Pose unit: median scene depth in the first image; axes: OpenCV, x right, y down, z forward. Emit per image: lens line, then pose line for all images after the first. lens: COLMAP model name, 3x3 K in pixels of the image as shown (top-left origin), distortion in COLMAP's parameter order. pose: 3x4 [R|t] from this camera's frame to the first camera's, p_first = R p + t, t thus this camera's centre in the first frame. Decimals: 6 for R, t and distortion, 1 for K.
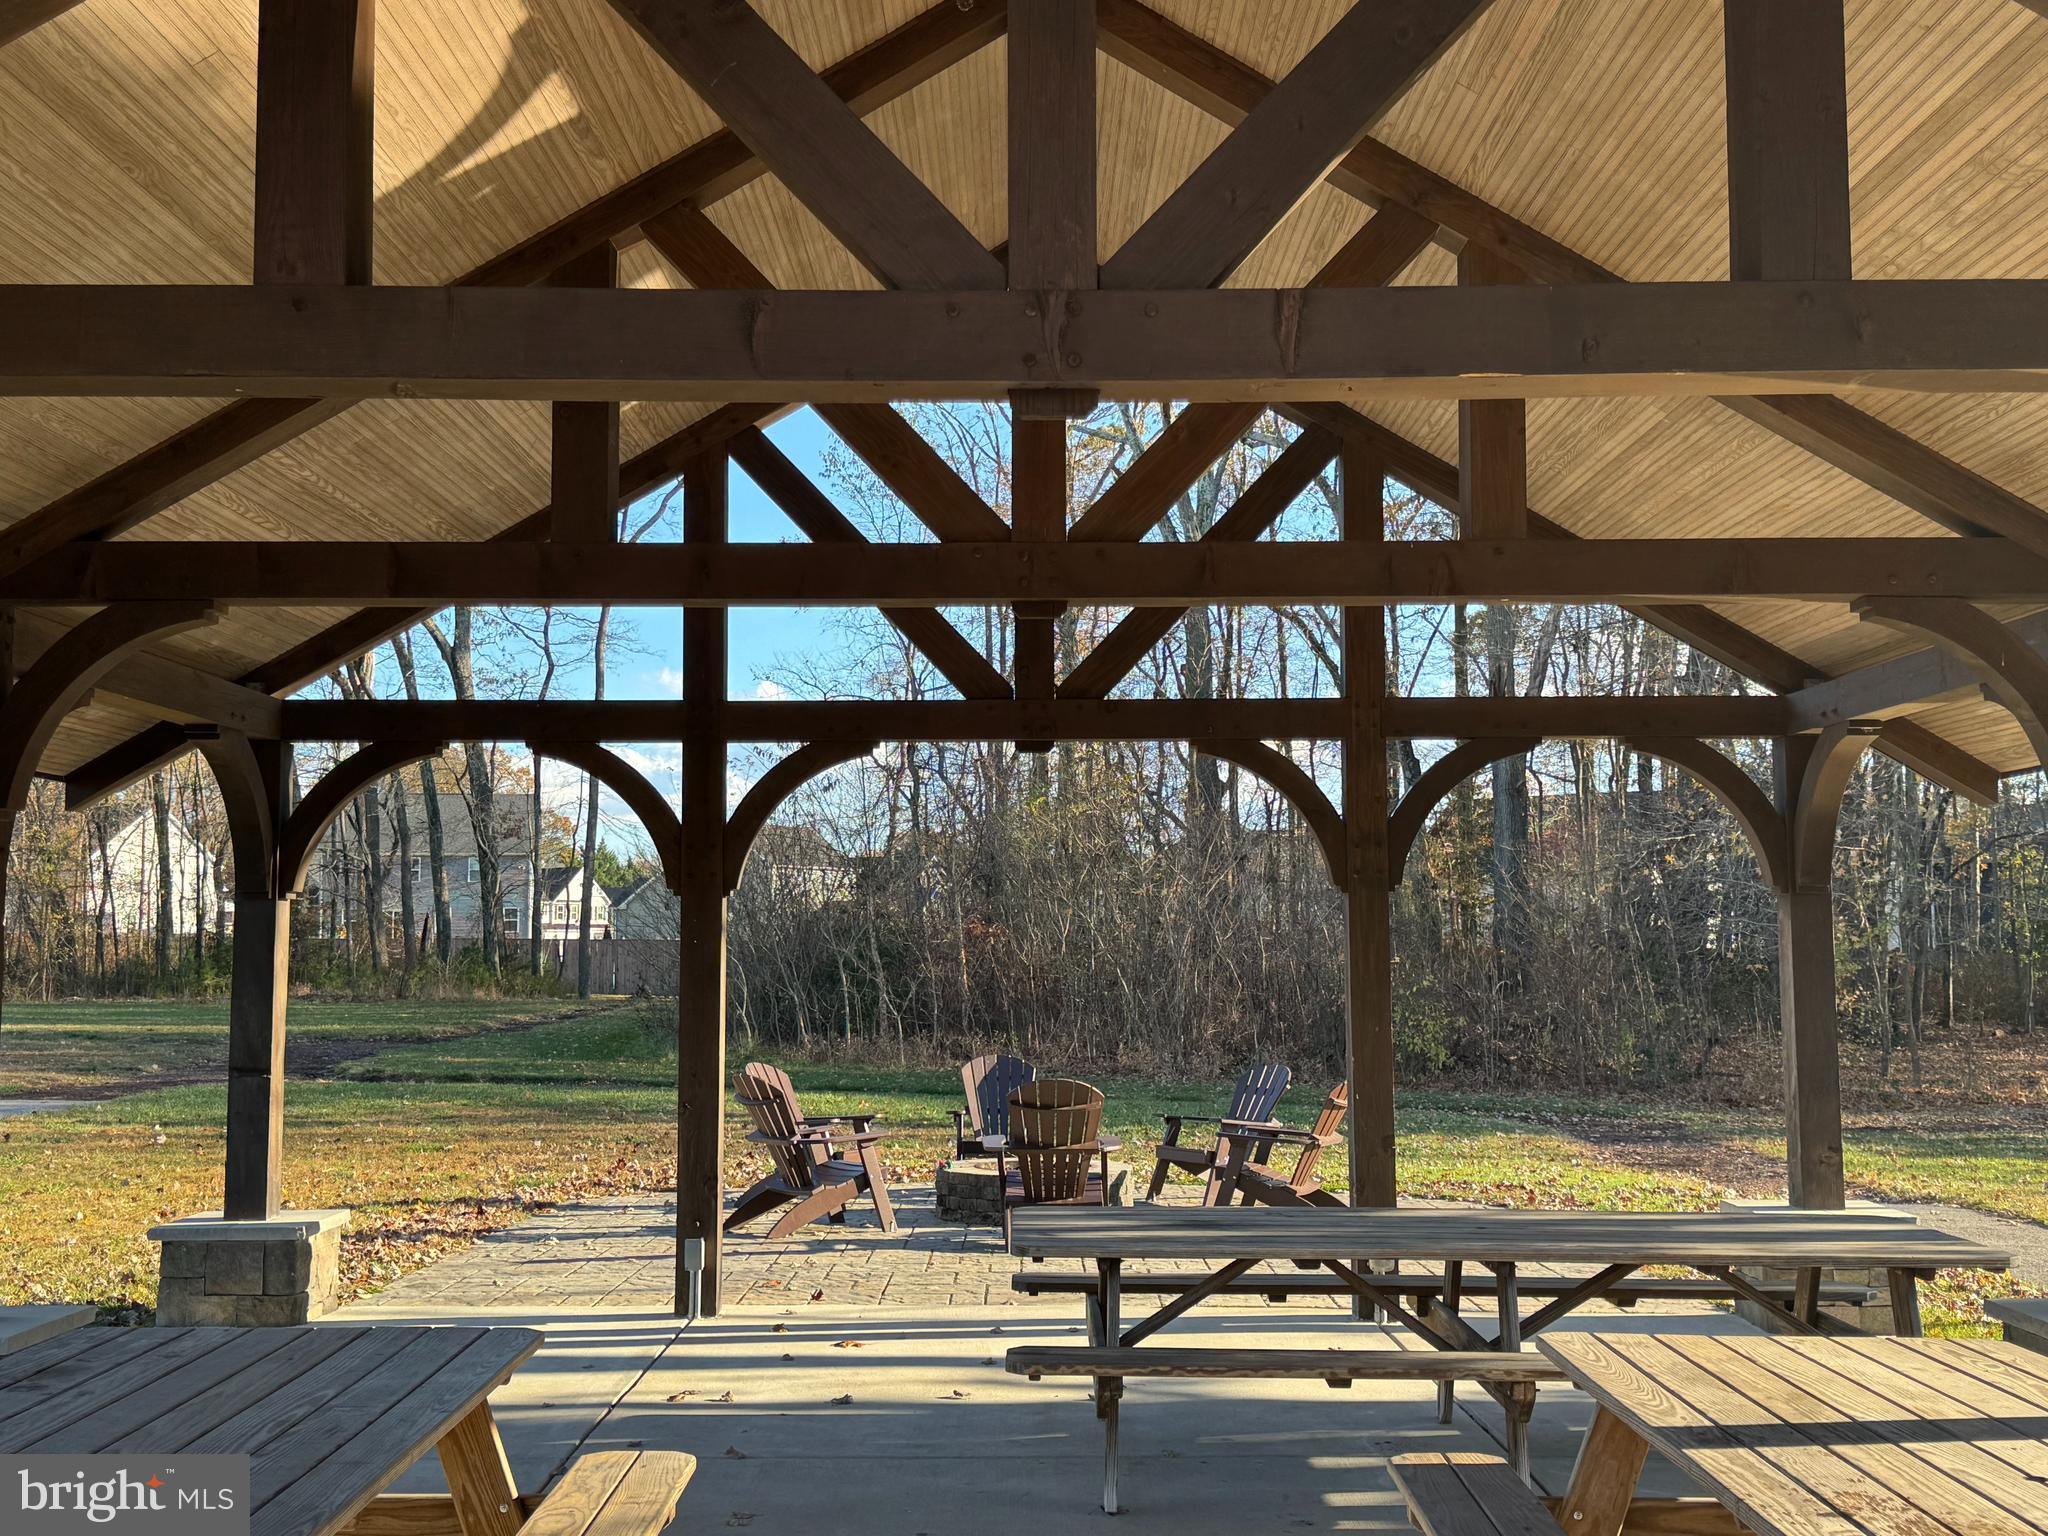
lens RADIAL K [[2292.0, 0, 1024.0], [0, 2292.0, 768.0], [0, 0, 1]] dist [0.158985, 0.010975]
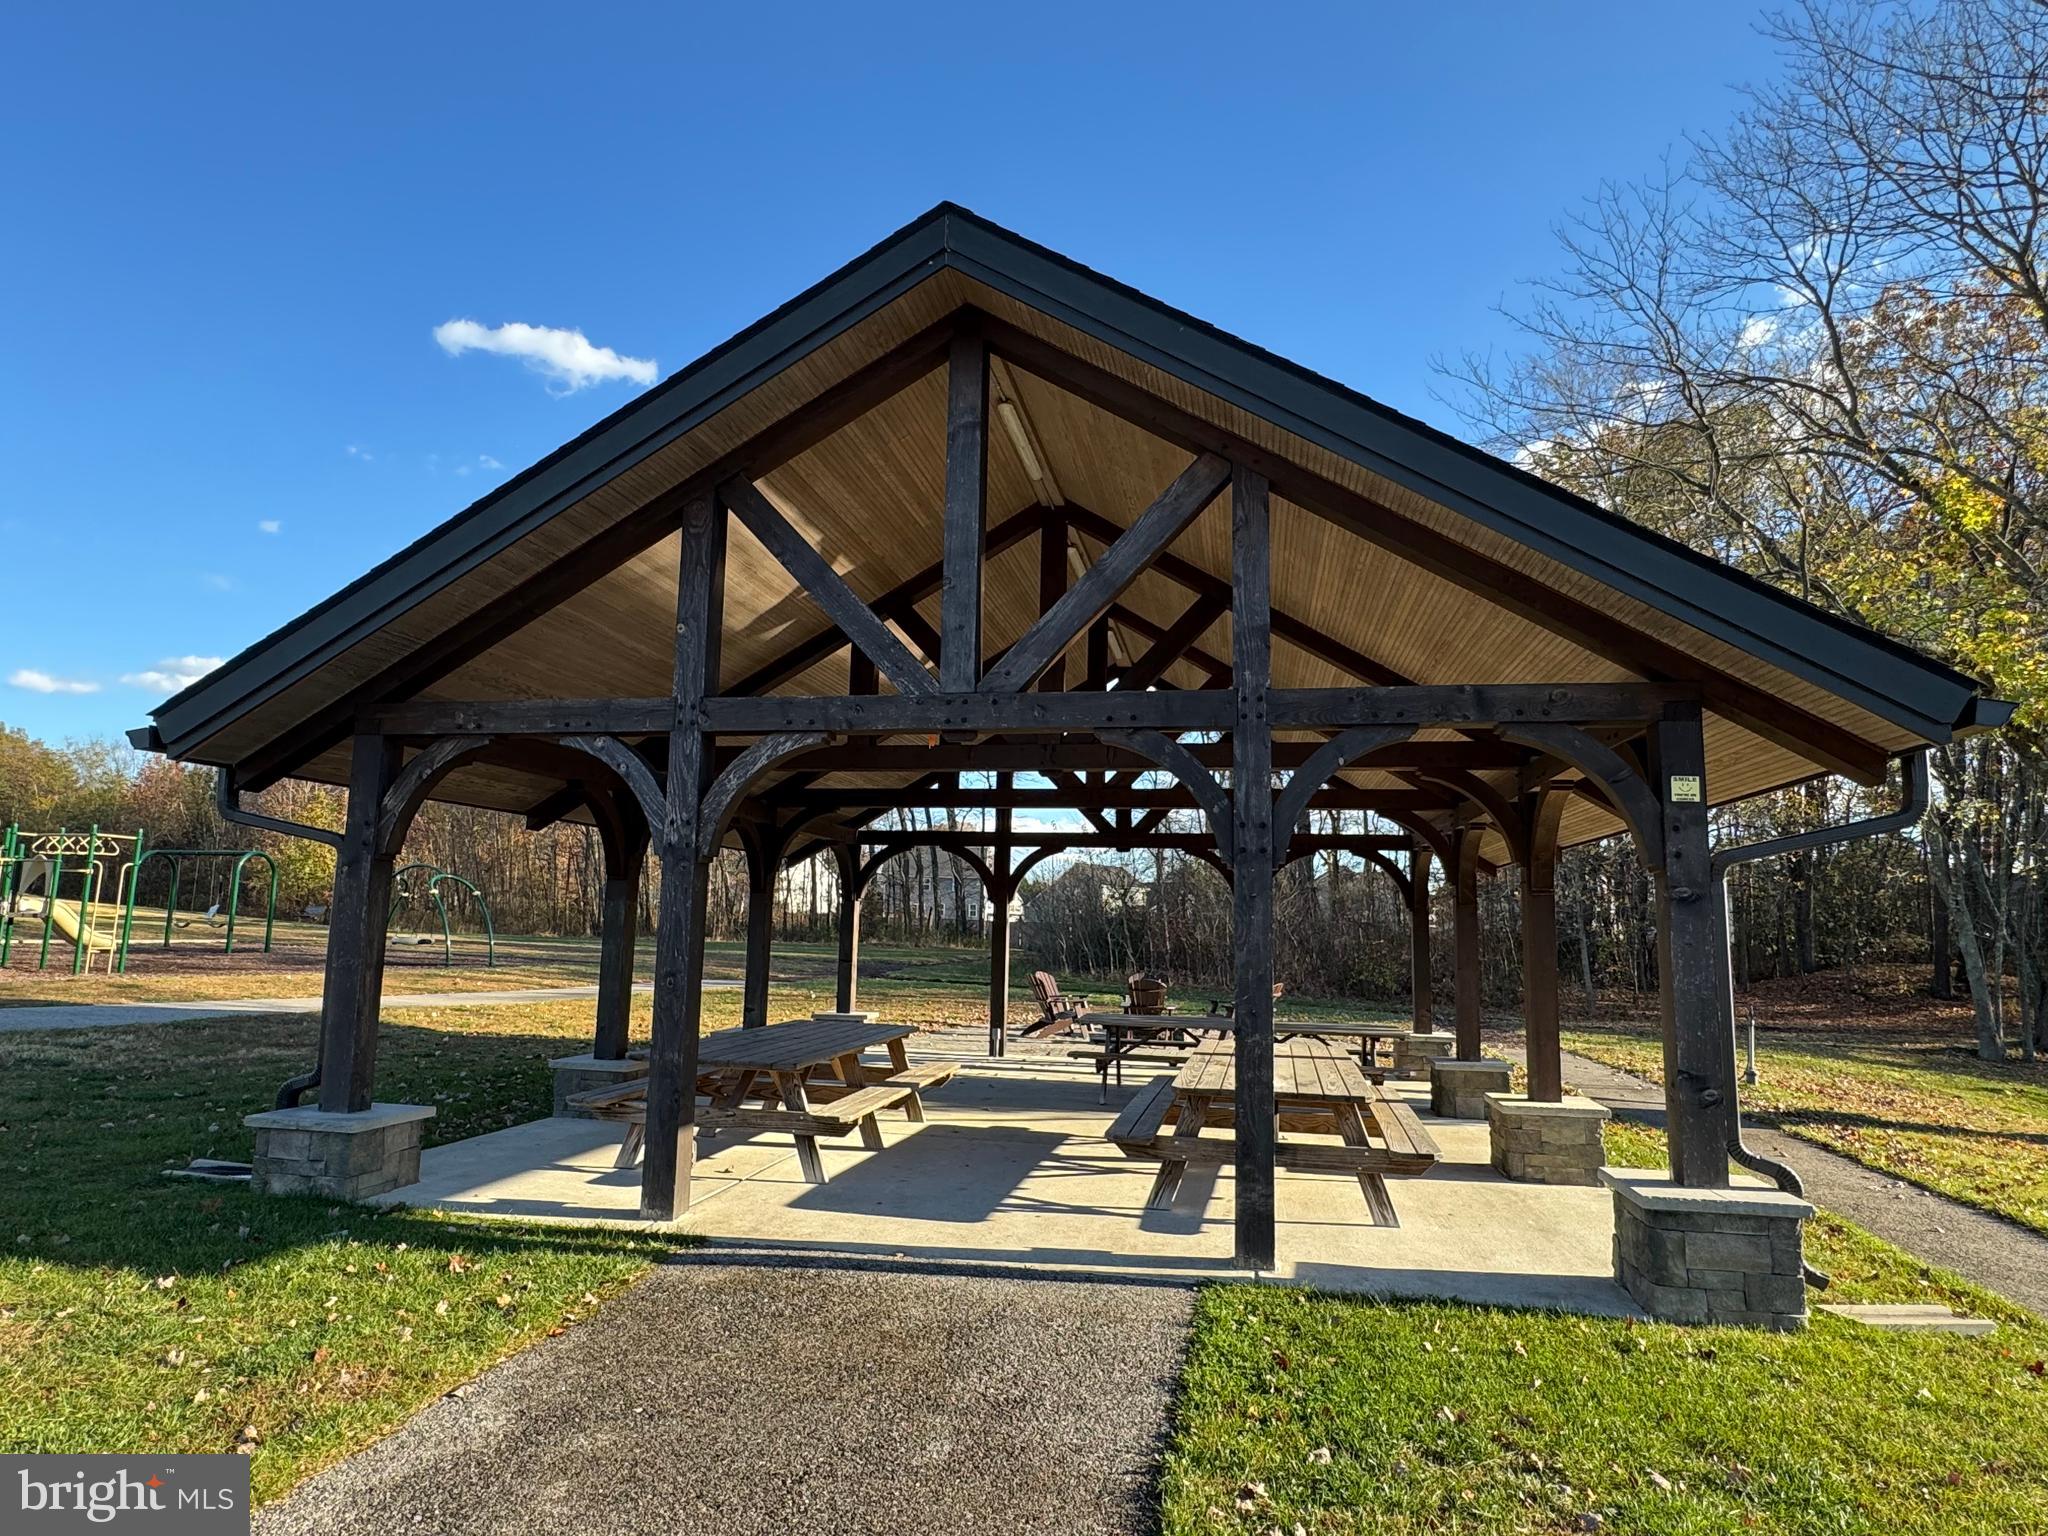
lens RADIAL K [[1216.0, 0, 1024.0], [0, 1216.0, 768.0], [0, 0, 1]] dist [0.000735, 0.000020]
pose [[0.983542, 0.001377, -0.180675, 0.125695], [-0.011207, 0.998510, -0.053397, -0.024607], [0.180333, 0.054543, 0.982092, -0.354716]]
